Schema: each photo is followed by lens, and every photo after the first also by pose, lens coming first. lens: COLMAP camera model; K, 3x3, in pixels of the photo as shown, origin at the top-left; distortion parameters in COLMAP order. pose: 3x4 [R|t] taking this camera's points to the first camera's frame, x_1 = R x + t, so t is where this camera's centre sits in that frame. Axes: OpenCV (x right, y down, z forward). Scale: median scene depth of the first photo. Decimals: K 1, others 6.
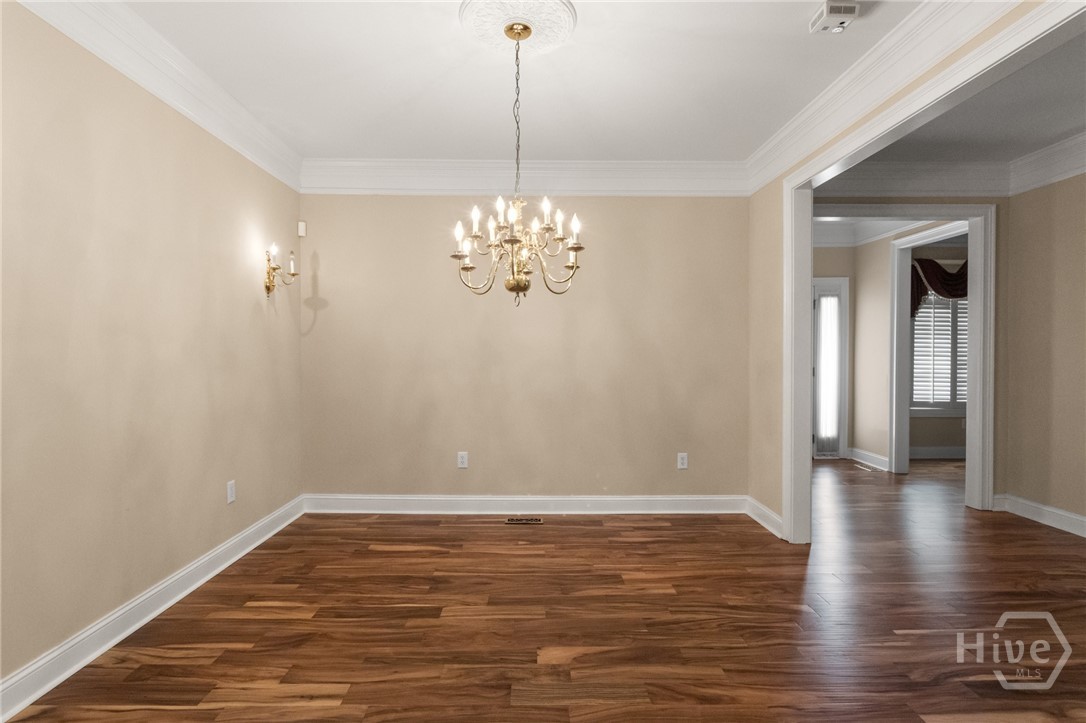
lens RADIAL K [[529.8, 0, 538.0], [0, 529.8, 360.0], [0, 0, 1]] dist [0.000902, -0.001822]
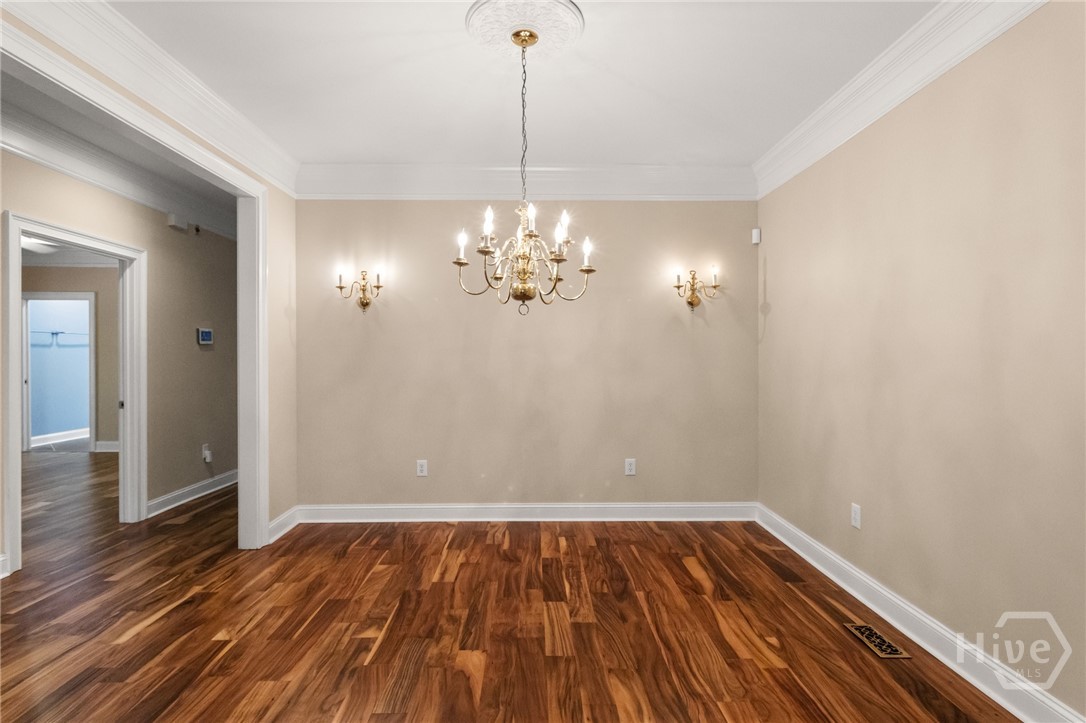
lens RADIAL K [[529.8, 0, 543.6], [0, 529.8, 359.4], [0, 0, 1]] dist [0.000902, -0.001822]
pose [[0.001339, -0.002323, -0.999996, 0.784506], [-0.009359, 0.999953, -0.002335, -0.012169], [0.999955, 0.009363, 0.001317, 0.849720]]
